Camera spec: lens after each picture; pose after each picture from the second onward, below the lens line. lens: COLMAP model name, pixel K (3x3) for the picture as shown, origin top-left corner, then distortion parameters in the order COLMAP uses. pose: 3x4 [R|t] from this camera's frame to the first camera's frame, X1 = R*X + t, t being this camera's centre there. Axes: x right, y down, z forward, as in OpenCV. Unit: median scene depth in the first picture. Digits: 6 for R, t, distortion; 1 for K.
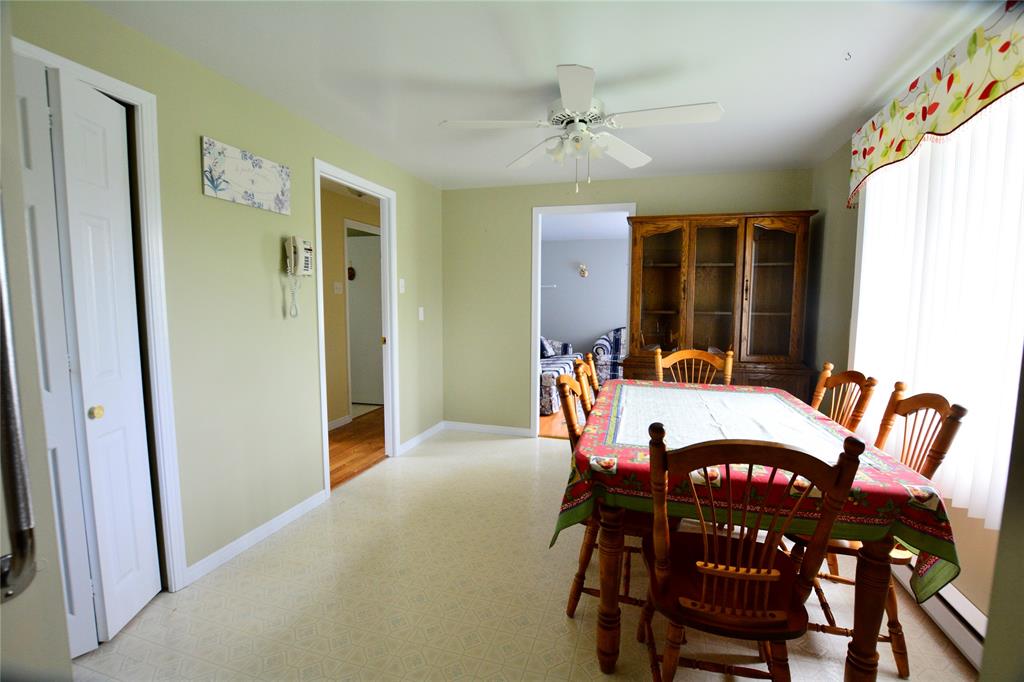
lens RADIAL K [[451.7, 0, 512.0], [0, 451.7, 341.0], [0, 0, 1]] dist [0.000072, 0.000018]
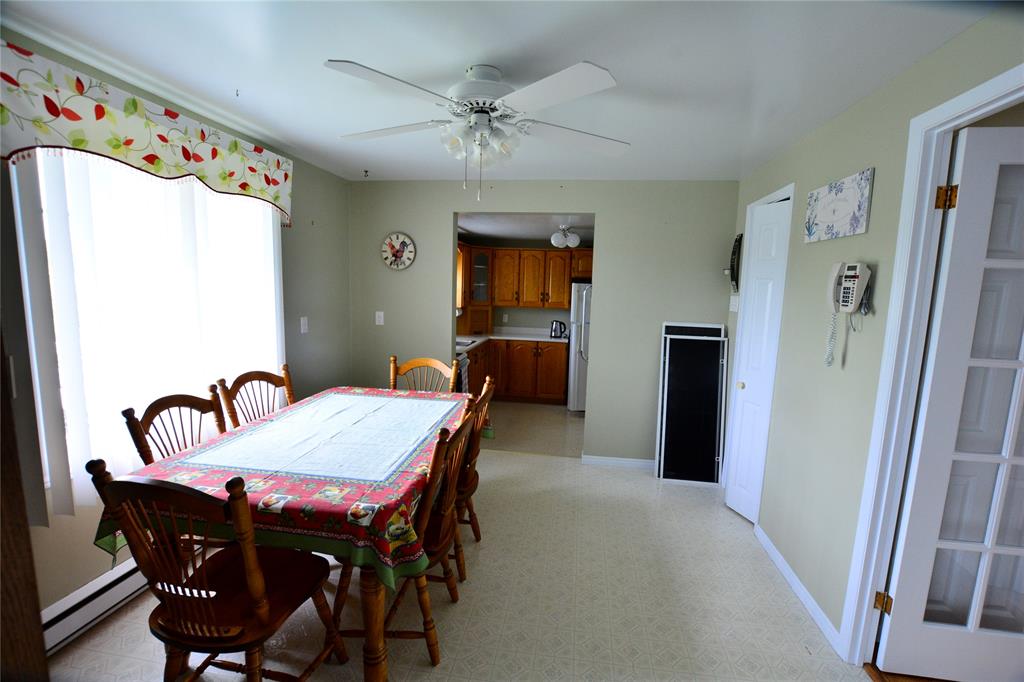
lens RADIAL K [[451.7, 0, 512.0], [0, 451.7, 341.0], [0, 0, 1]] dist [0.000072, 0.000018]
pose [[-0.988111, -0.017679, -0.152725, 0.046377], [-0.050109, 0.976158, 0.211198, -0.057848], [0.145350, 0.216339, -0.965438, 0.414737]]
